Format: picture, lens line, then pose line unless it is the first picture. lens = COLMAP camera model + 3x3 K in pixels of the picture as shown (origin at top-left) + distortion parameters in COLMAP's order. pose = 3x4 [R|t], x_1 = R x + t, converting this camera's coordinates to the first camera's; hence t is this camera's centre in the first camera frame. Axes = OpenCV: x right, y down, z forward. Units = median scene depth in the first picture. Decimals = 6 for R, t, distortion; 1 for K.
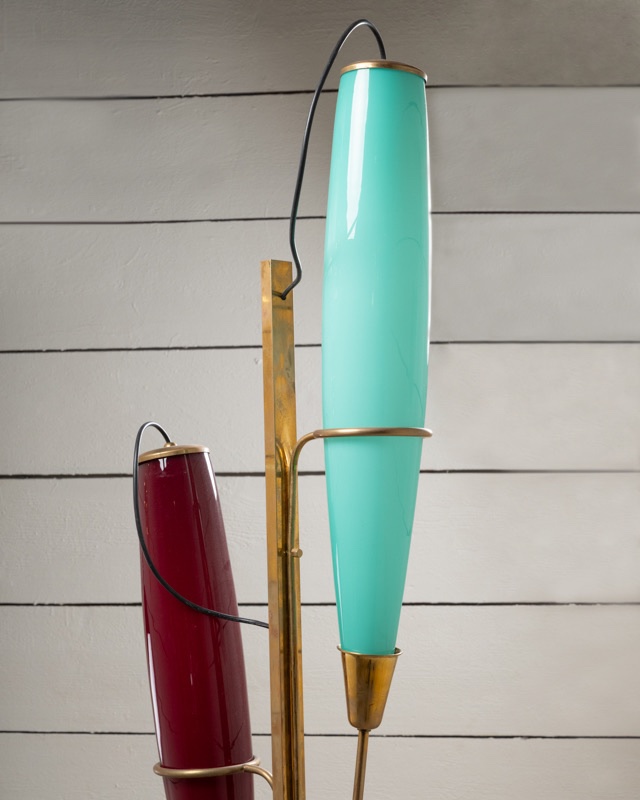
lens RADIAL K [[1626.7, 0, 313.2], [0, 1626.7, 396.5], [0, 0, 1]] dist [0.076119, 0.000000]
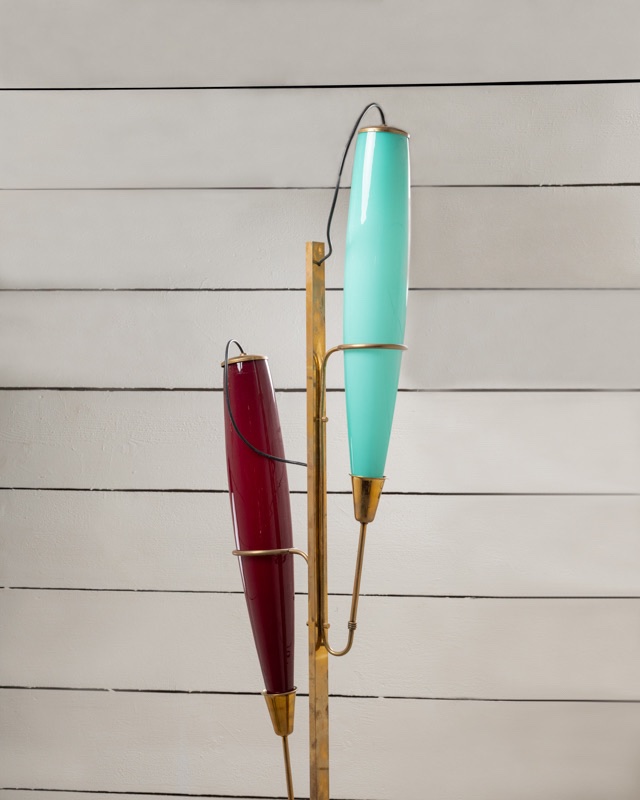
lens RADIAL K [[1626.7, 0, 317.4], [0, 1626.7, 402.0], [0, 0, 1]] dist [0.076119, 0.000000]
pose [[0.999646, 0.018469, 0.019144, -0.047108], [-0.019234, 0.998991, 0.040572, 0.010598], [-0.018375, -0.040926, 0.998993, -0.619893]]
